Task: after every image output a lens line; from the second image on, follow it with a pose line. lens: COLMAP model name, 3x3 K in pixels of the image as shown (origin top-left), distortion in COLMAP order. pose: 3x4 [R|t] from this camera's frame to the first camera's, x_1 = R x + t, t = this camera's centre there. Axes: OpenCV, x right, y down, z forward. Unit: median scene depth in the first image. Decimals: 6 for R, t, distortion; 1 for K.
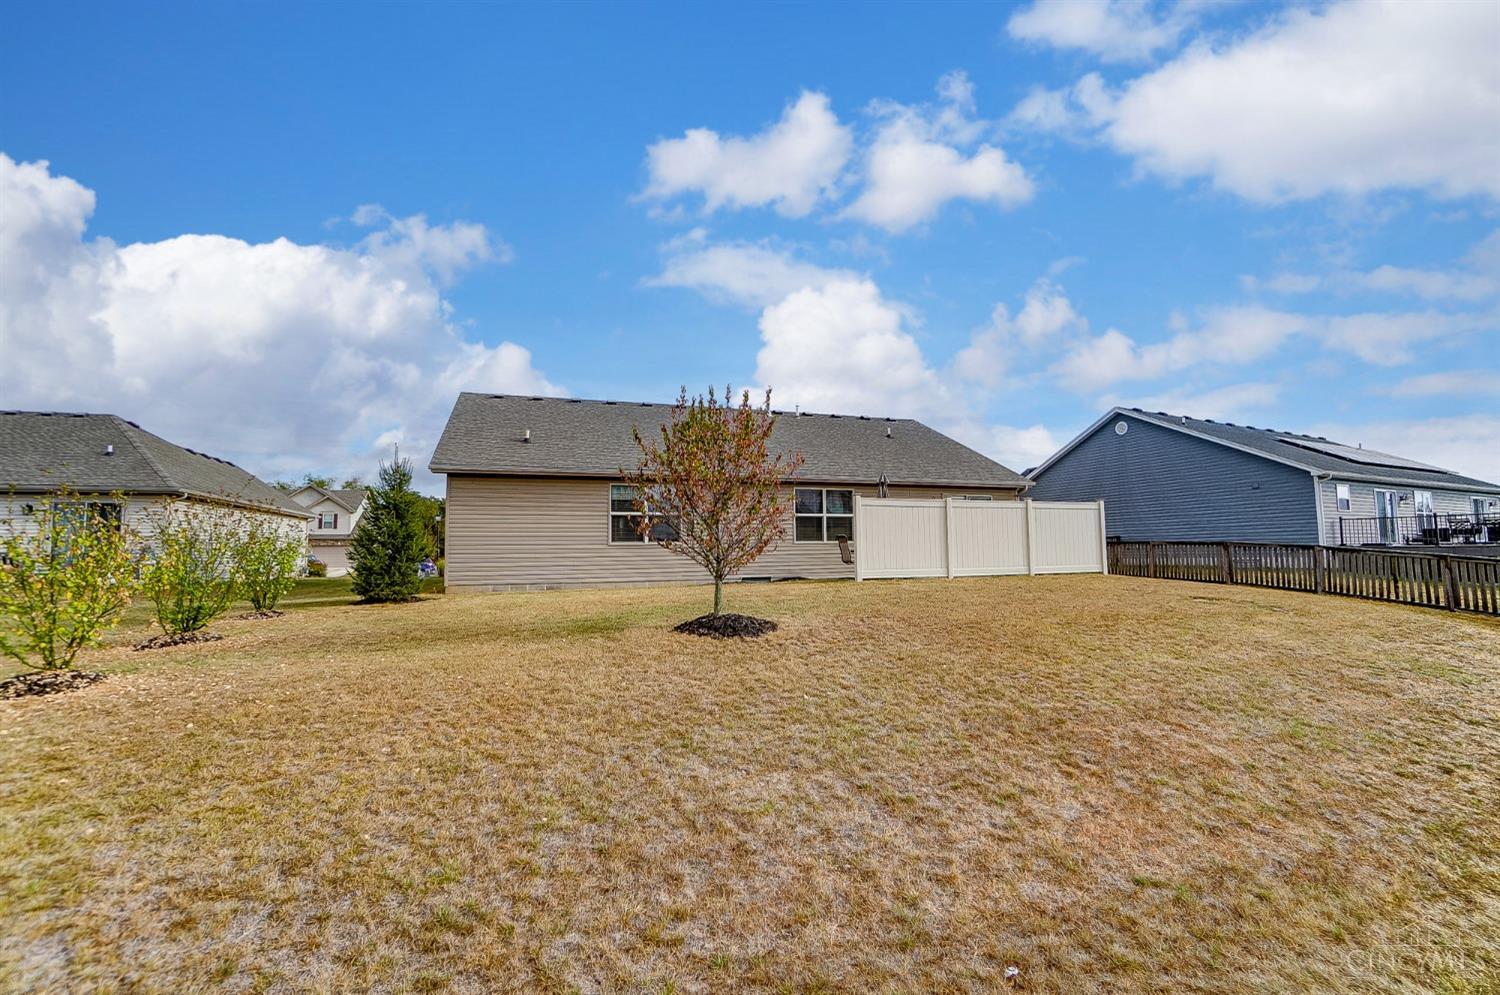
lens RADIAL K [[658.5, 0, 756.8], [0, 658.5, 500.3], [0, 0, 1]] dist [-0.053006, 0.022578]
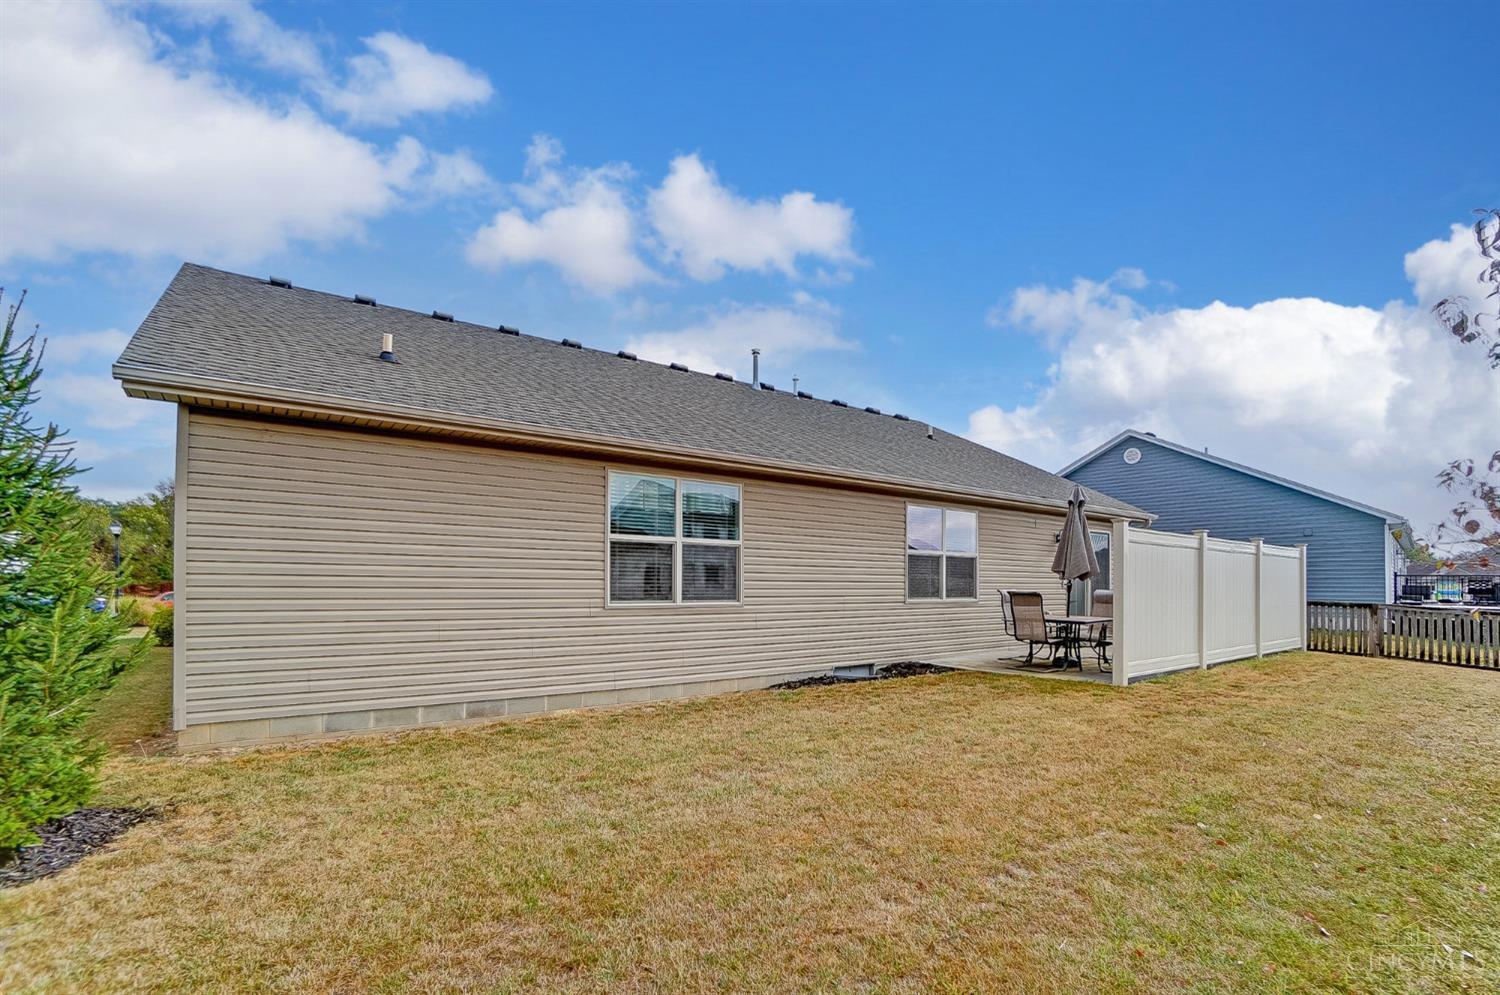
lens RADIAL K [[682.0, 0, 752.3], [0, 682.0, 589.3], [0, 0, 1]] dist [-0.043404, 0.014248]
pose [[0.951245, 0.013858, 0.308126, -0.247866], [-0.041507, 0.995655, 0.083360, 0.011795], [-0.305631, -0.092085, 0.947687, 0.480439]]
